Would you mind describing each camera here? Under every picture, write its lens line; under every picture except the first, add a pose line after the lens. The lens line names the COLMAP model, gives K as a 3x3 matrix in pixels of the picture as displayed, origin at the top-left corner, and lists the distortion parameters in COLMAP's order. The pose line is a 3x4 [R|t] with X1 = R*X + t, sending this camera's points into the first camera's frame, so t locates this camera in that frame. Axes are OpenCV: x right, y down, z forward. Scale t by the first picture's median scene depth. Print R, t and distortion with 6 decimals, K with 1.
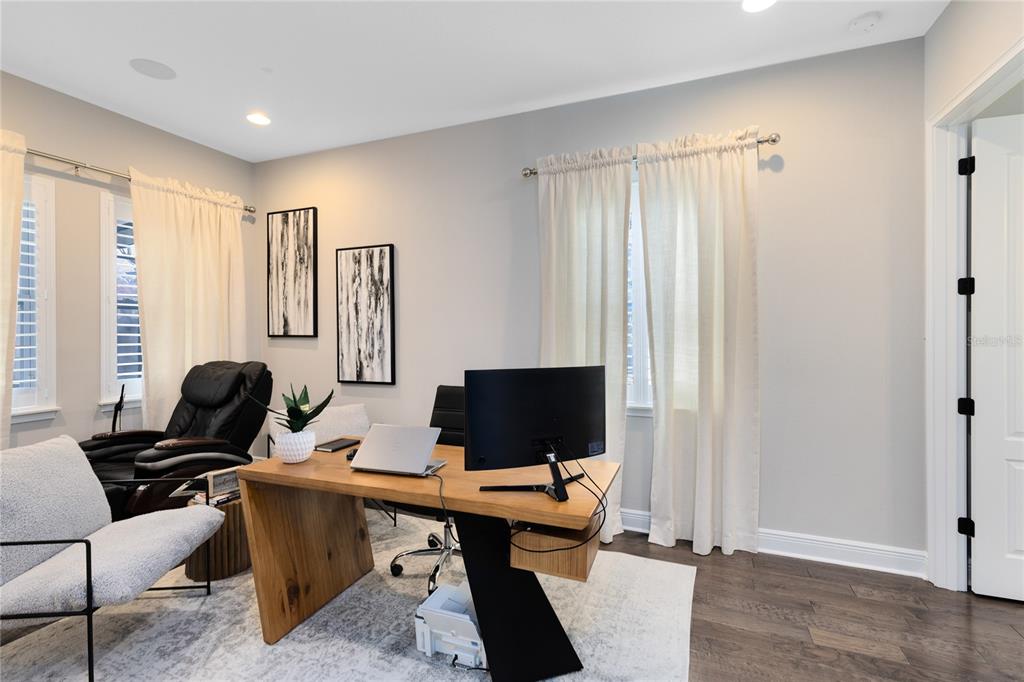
lens RADIAL K [[466.0, 0, 518.2], [0, 466.0, 338.4], [0, 0, 1]] dist [0.001189, -0.000212]
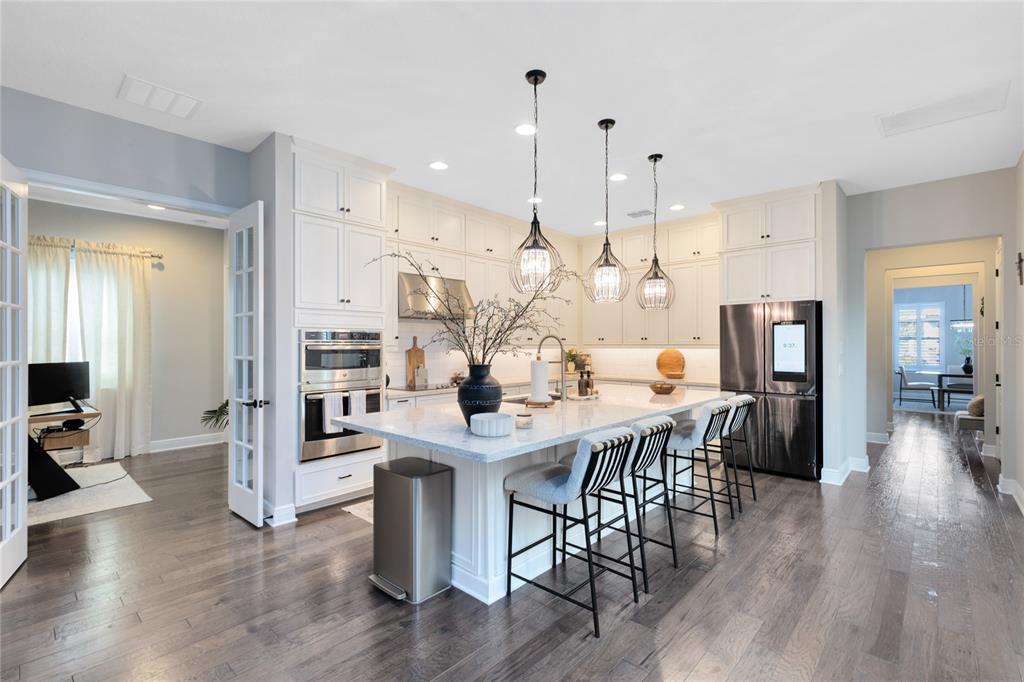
lens RADIAL K [[466.0, 0, 510.1], [0, 466.0, 339.7], [0, 0, 1]] dist [0.001189, -0.000212]
pose [[0.376334, 0.011387, 0.926414, -0.789097], [0.005464, 0.999880, -0.014510, -0.007227], [-0.926468, 0.010523, 0.376227, -1.233627]]
